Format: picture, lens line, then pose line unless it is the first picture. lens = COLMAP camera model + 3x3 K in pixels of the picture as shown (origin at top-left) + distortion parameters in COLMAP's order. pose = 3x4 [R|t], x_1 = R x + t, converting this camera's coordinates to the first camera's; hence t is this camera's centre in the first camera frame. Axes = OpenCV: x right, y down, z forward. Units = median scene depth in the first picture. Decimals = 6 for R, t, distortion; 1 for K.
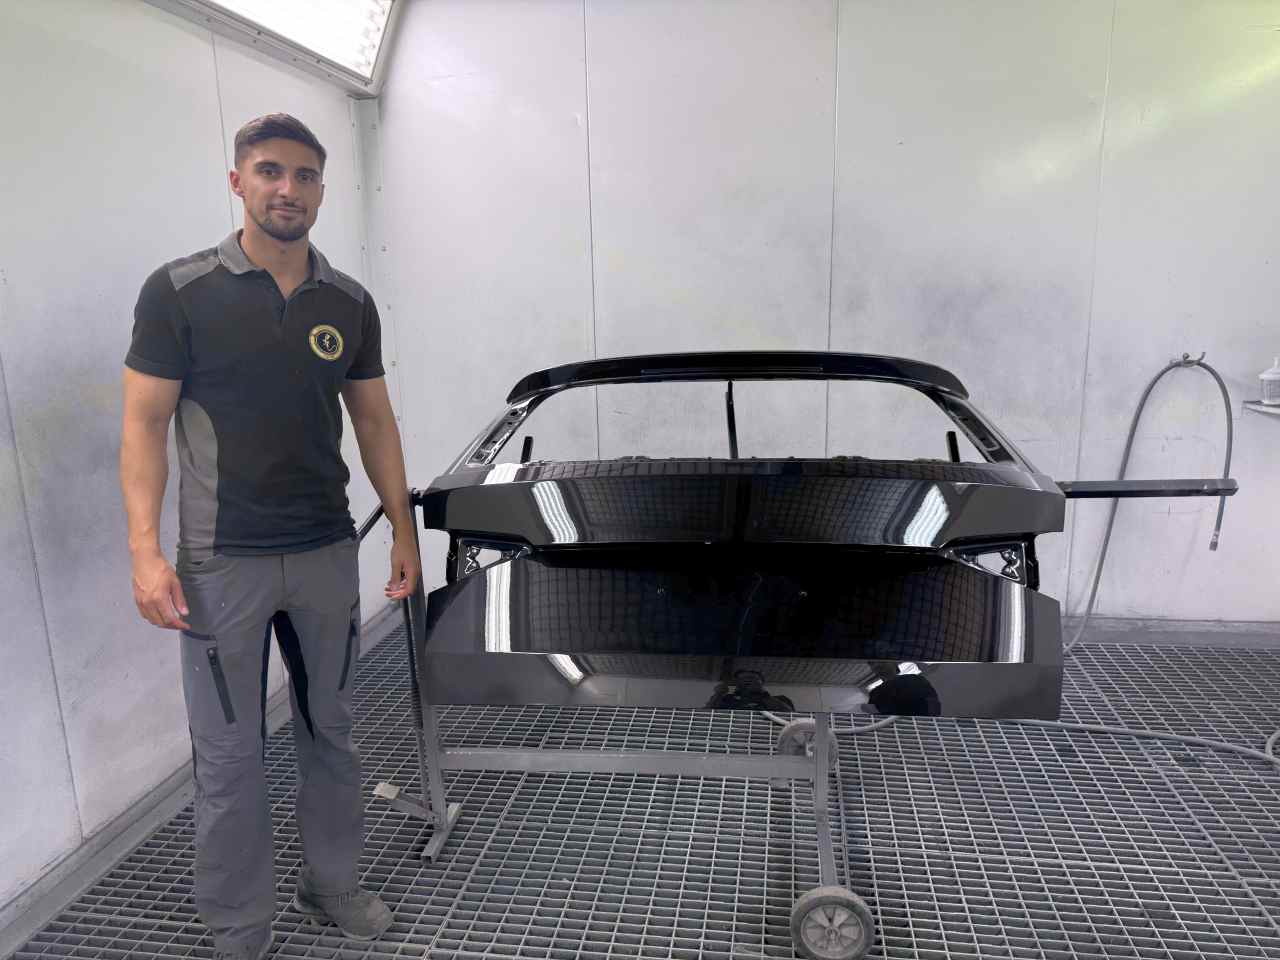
lens RADIAL K [[919.3, 0, 651.1], [0, 919.3, 483.8], [0, 0, 1]] dist [0.068554, -0.085936]
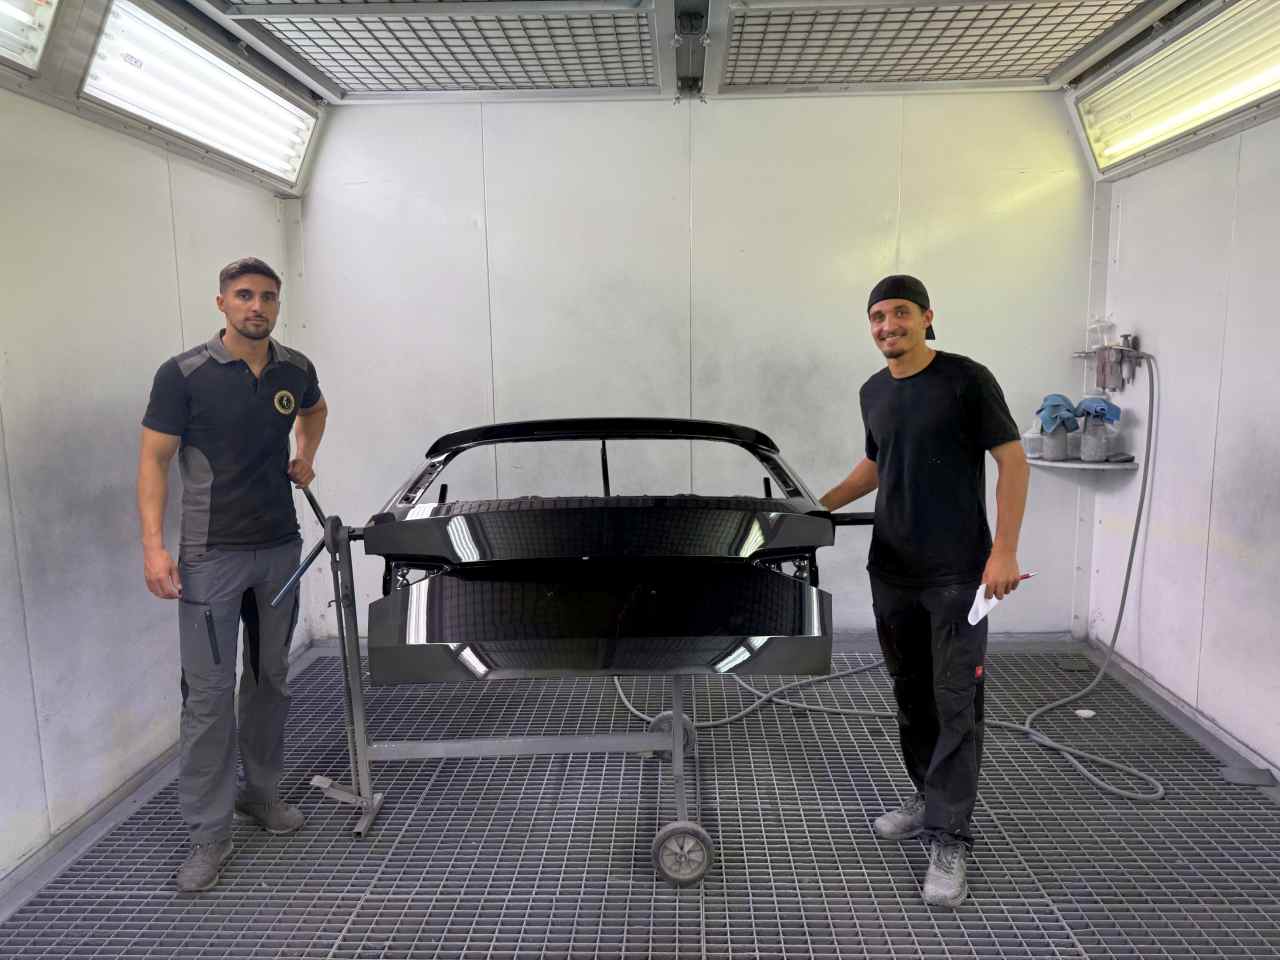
lens RADIAL K [[919.3, 0, 651.1], [0, 919.3, 483.8], [0, 0, 1]] dist [0.068554, -0.085936]
pose [[0.993246, -0.009117, 0.115667, 0.002616], [0.016530, 0.997858, -0.063289, 0.031885], [-0.114842, 0.064774, 0.991270, -0.278697]]
